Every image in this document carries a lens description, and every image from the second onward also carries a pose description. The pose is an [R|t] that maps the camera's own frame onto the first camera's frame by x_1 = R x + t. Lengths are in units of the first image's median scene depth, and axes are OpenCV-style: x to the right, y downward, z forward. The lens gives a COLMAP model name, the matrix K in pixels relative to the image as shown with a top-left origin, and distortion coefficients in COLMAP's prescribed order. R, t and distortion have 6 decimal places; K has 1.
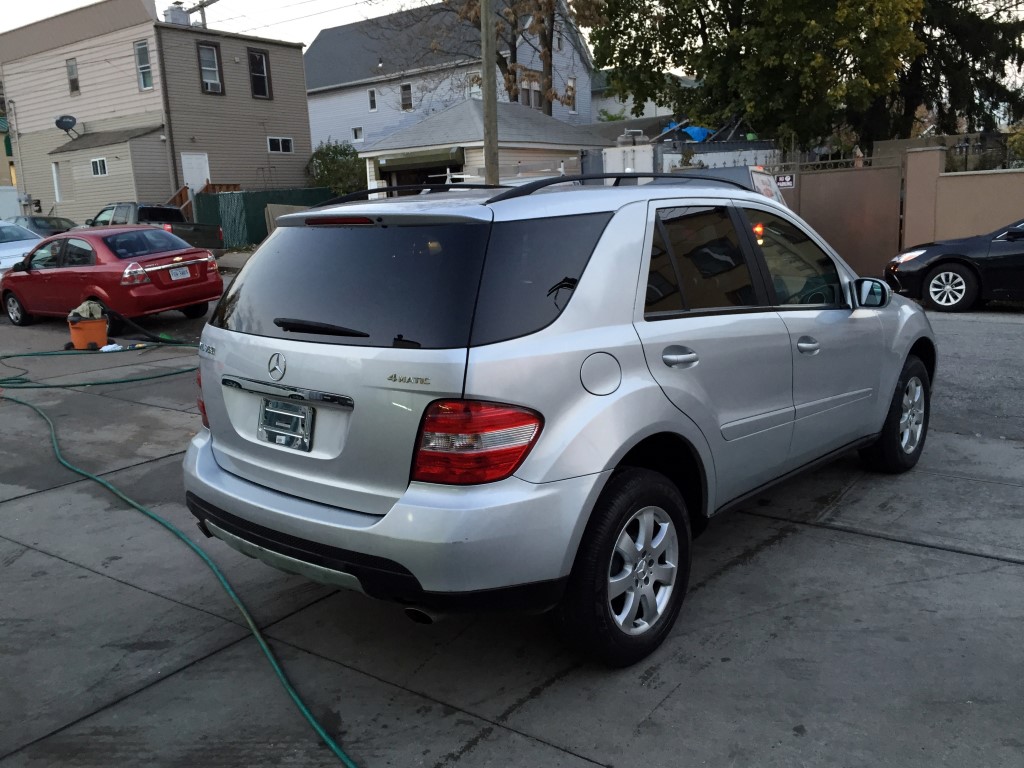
lens RADIAL K [[873.3, 0, 512.0], [0, 873.3, 384.0], [0, 0, 1]] dist [0.094777, -0.147842]
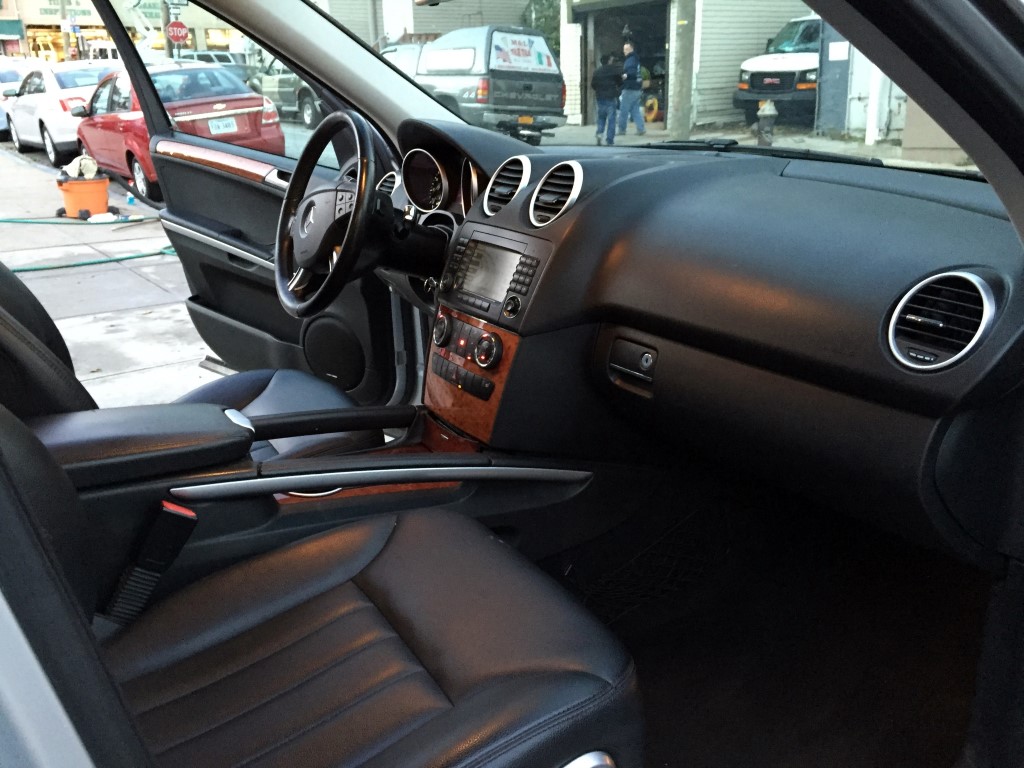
lens RADIAL K [[873.3, 0, 512.0], [0, 873.3, 384.0], [0, 0, 1]] dist [0.094777, -0.147842]
pose [[0.953534, 0.119544, -0.276553, 0.288476], [-0.079623, 0.985266, 0.151363, -0.101644], [0.290573, -0.122310, 0.949003, 0.793868]]
